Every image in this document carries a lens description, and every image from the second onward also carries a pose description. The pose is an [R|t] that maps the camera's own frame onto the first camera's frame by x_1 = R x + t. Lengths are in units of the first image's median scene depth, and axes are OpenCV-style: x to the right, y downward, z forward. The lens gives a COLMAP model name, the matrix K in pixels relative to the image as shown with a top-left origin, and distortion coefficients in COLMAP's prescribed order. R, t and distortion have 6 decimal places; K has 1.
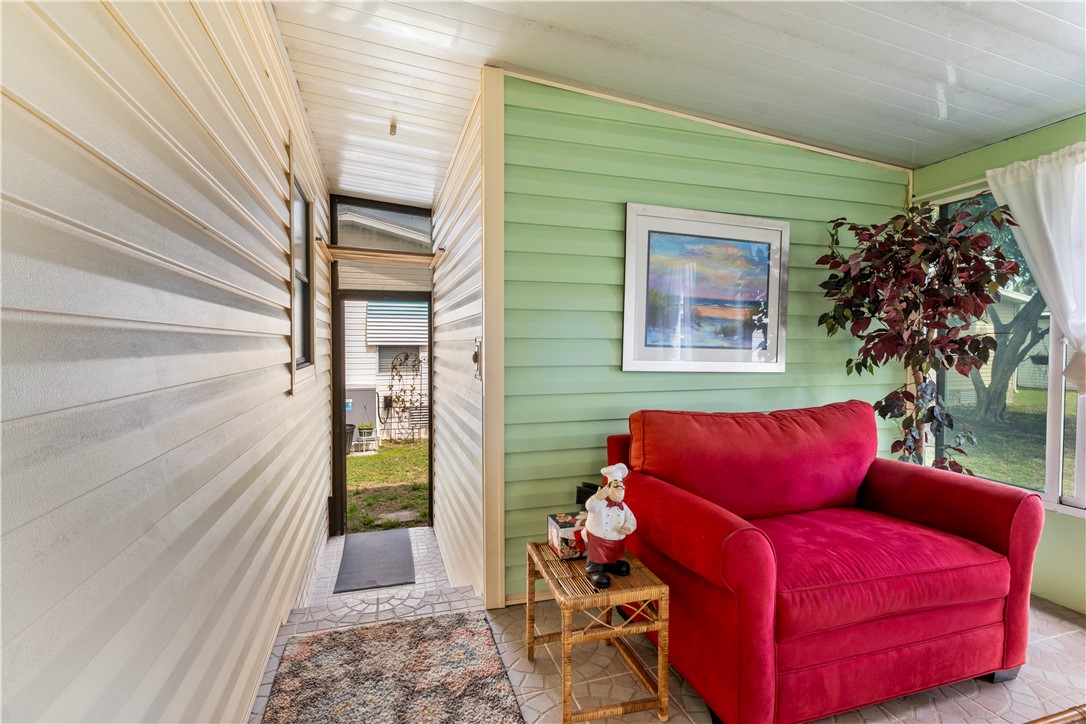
lens RADIAL K [[516.6, 0, 546.3], [0, 516.6, 355.0], [0, 0, 1]] dist [-0.000103, -0.000050]
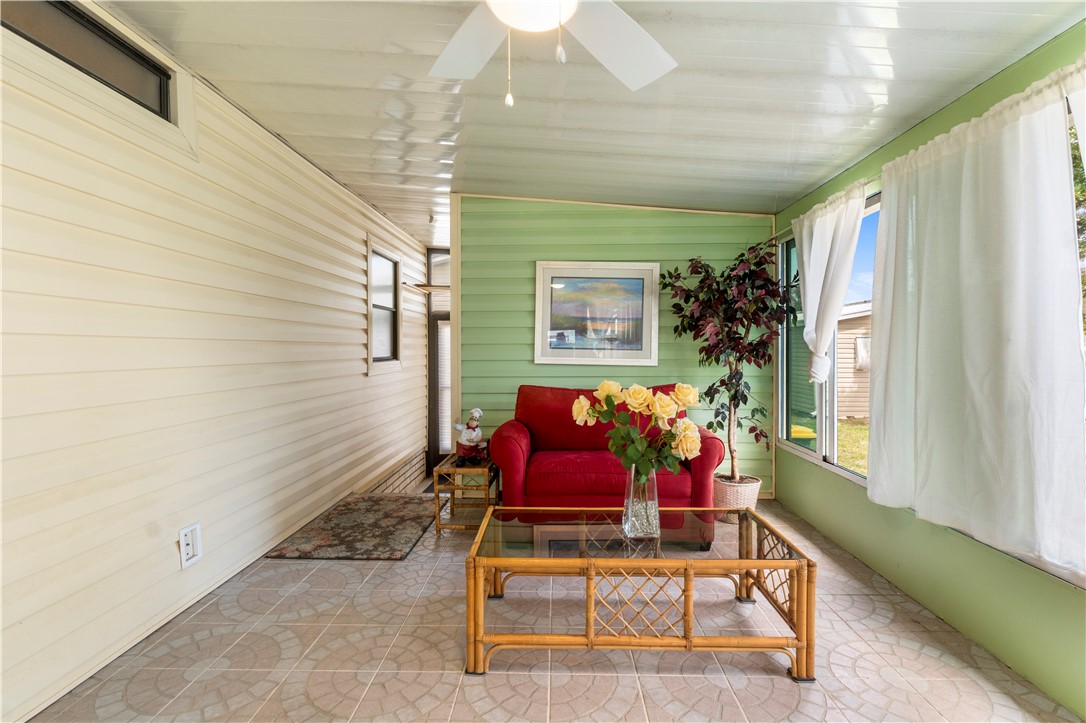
lens RADIAL K [[521.3, 0, 546.6], [0, 521.3, 348.5], [0, 0, 1]] dist [0.002305, -0.000347]
pose [[0.943926, -0.004044, -0.330134, 0.733869], [-0.003396, 0.999753, -0.021958, 0.020060], [0.330141, 0.021848, 0.943679, -0.548235]]
